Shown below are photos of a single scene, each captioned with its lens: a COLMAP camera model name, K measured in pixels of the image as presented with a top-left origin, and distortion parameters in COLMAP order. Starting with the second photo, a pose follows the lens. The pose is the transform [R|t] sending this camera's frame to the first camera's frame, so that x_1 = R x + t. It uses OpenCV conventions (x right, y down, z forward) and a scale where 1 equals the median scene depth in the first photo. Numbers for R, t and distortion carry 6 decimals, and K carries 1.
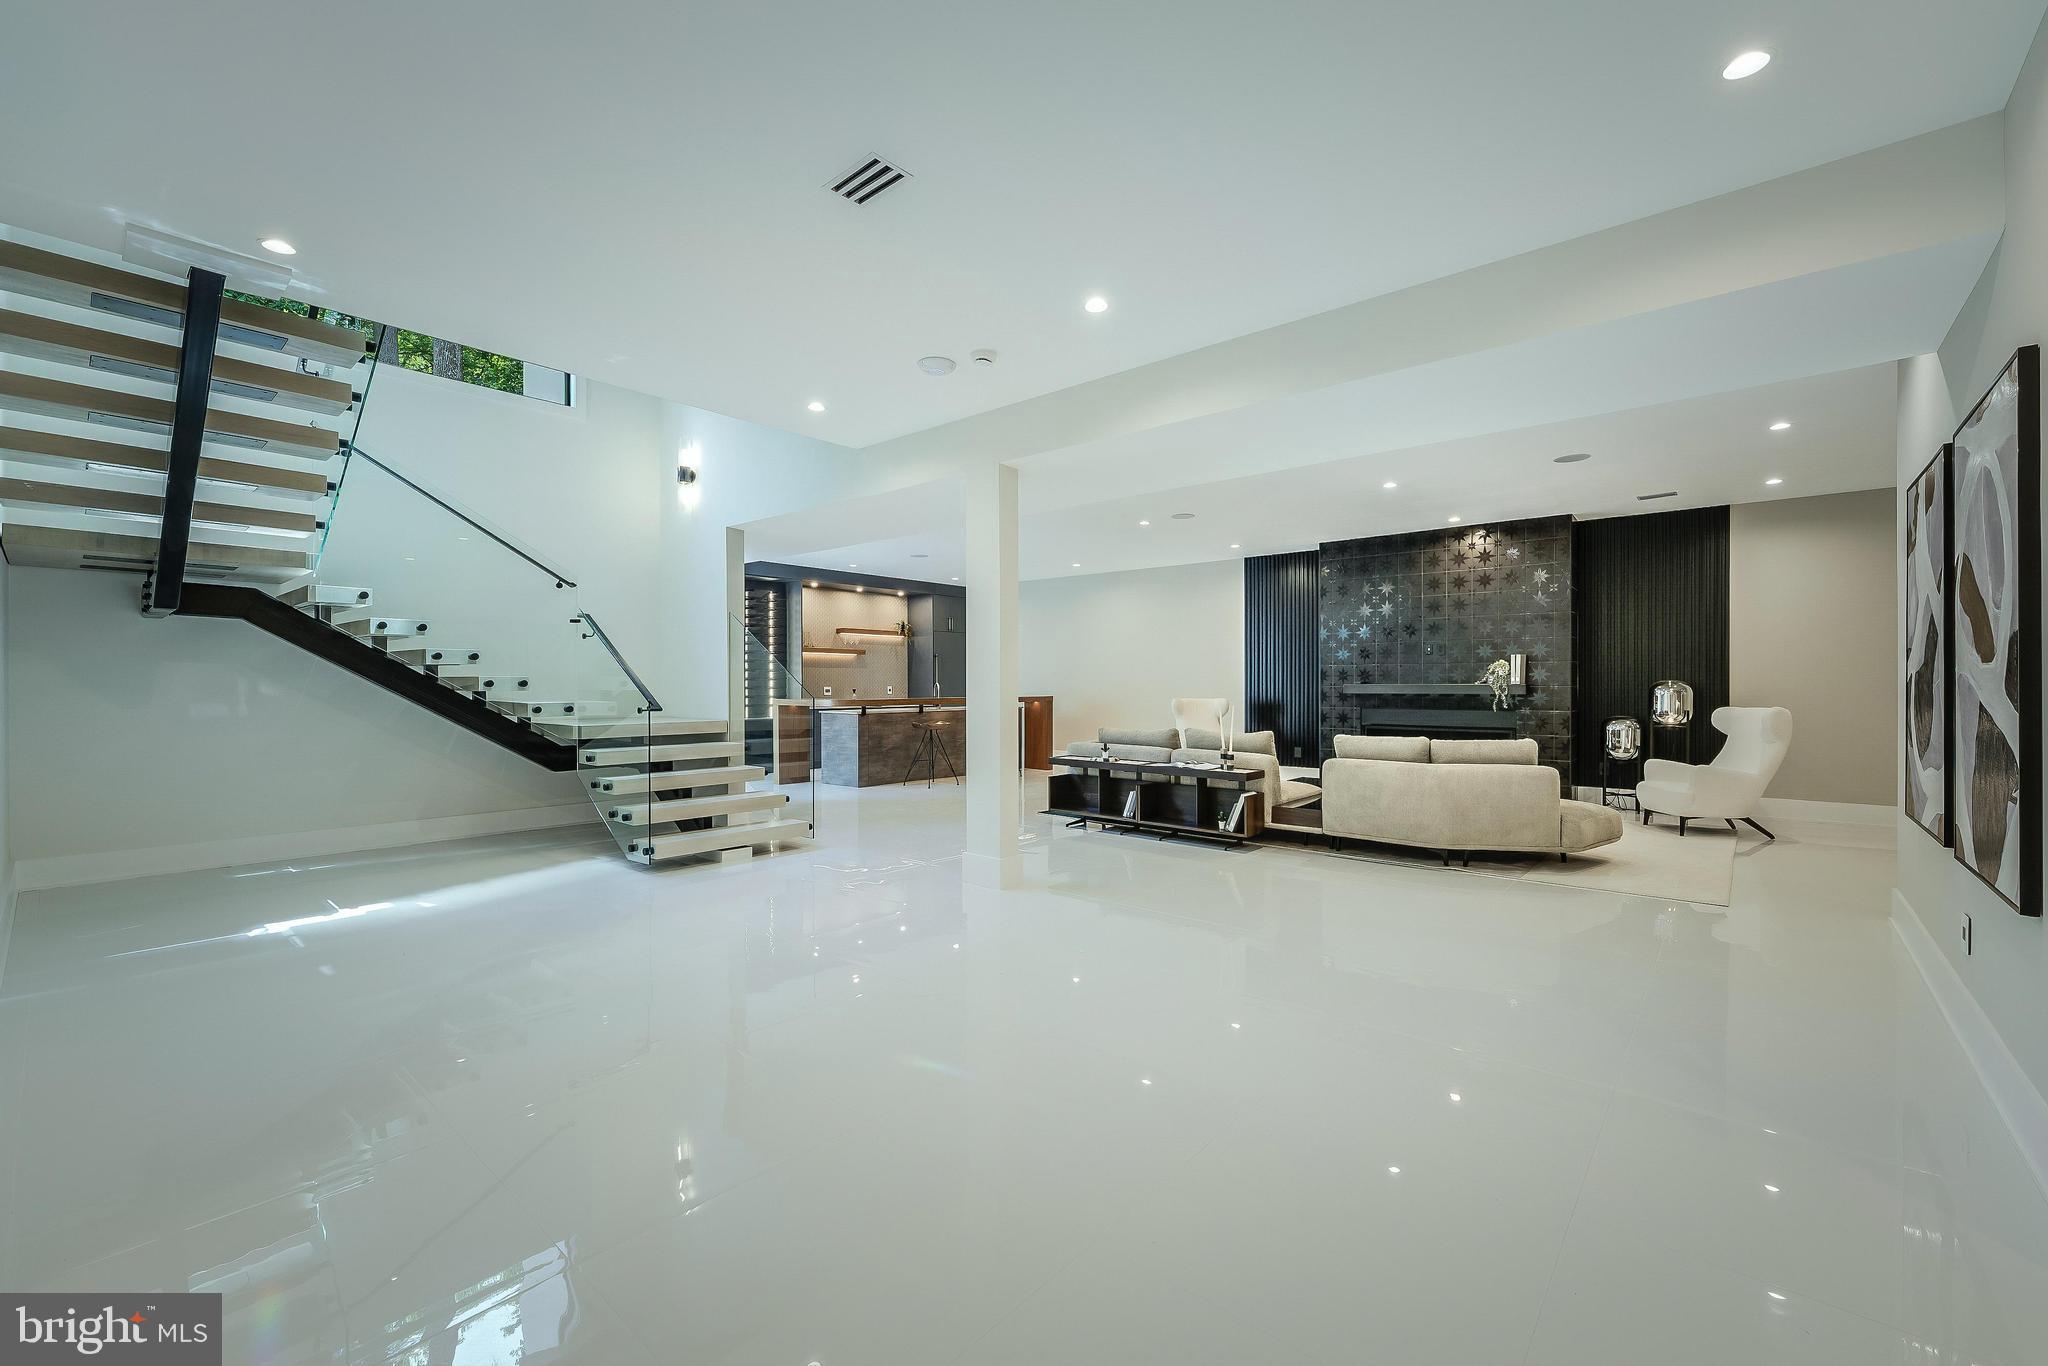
lens RADIAL K [[832.7, 0, 1029.3], [0, 832.7, 686.1], [0, 0, 1]] dist [0.001145, -0.000118]
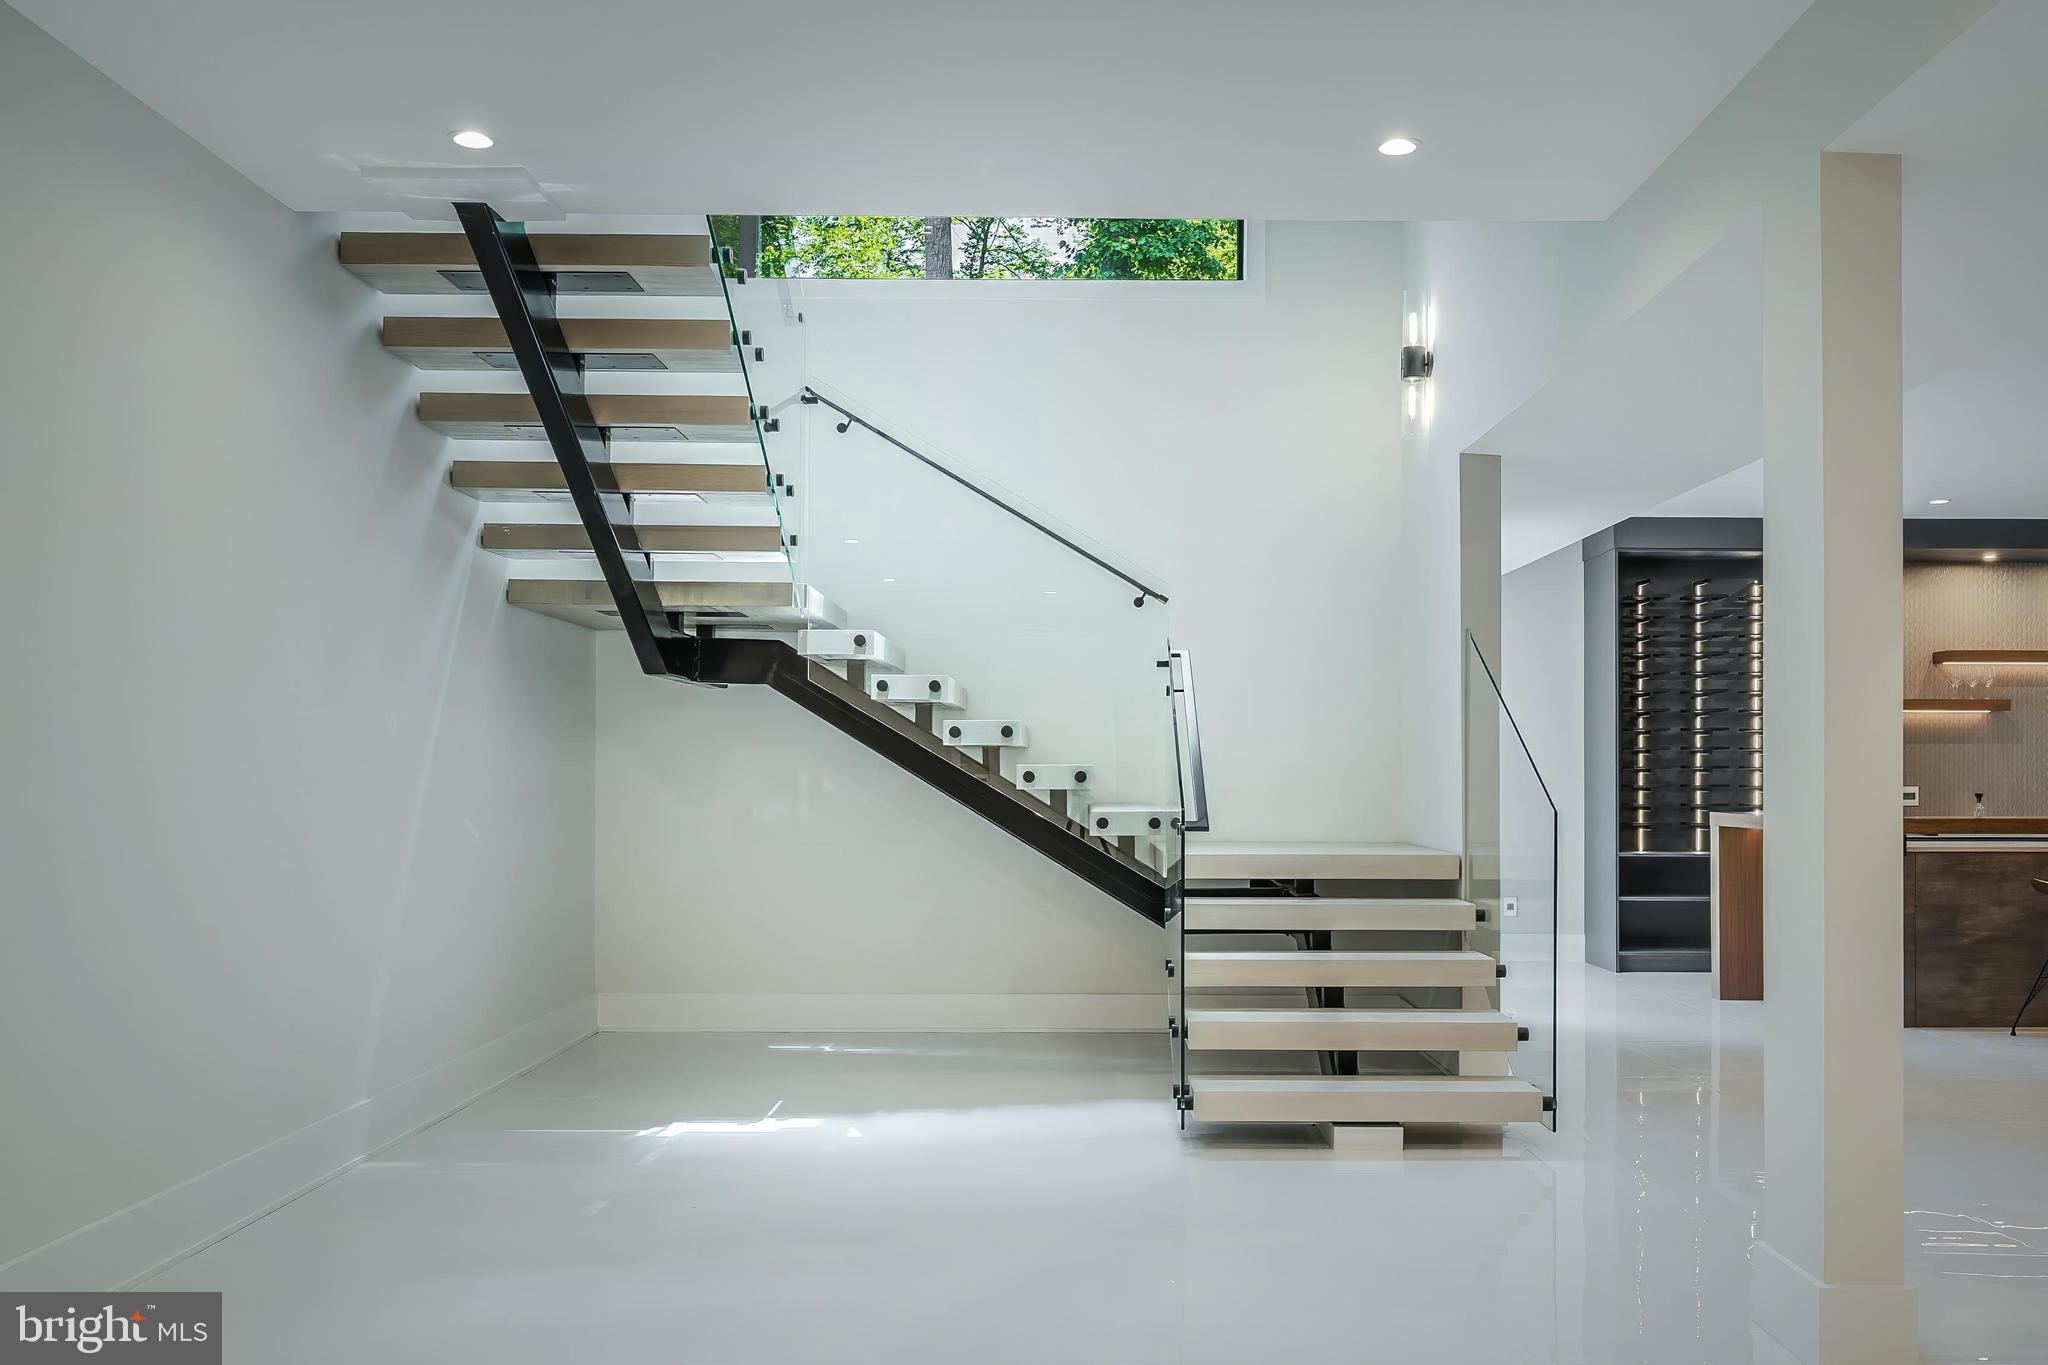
lens RADIAL K [[1583.9, 0, 1094.4], [0, 1583.9, 765.4], [0, 0, 1]] dist [-0.000322, -0.000036]
pose [[0.658006, -0.002400, -0.753009, 0.156114], [-0.005875, 0.999948, -0.008322, -0.001386], [0.752990, 0.009900, 0.657957, 0.198519]]
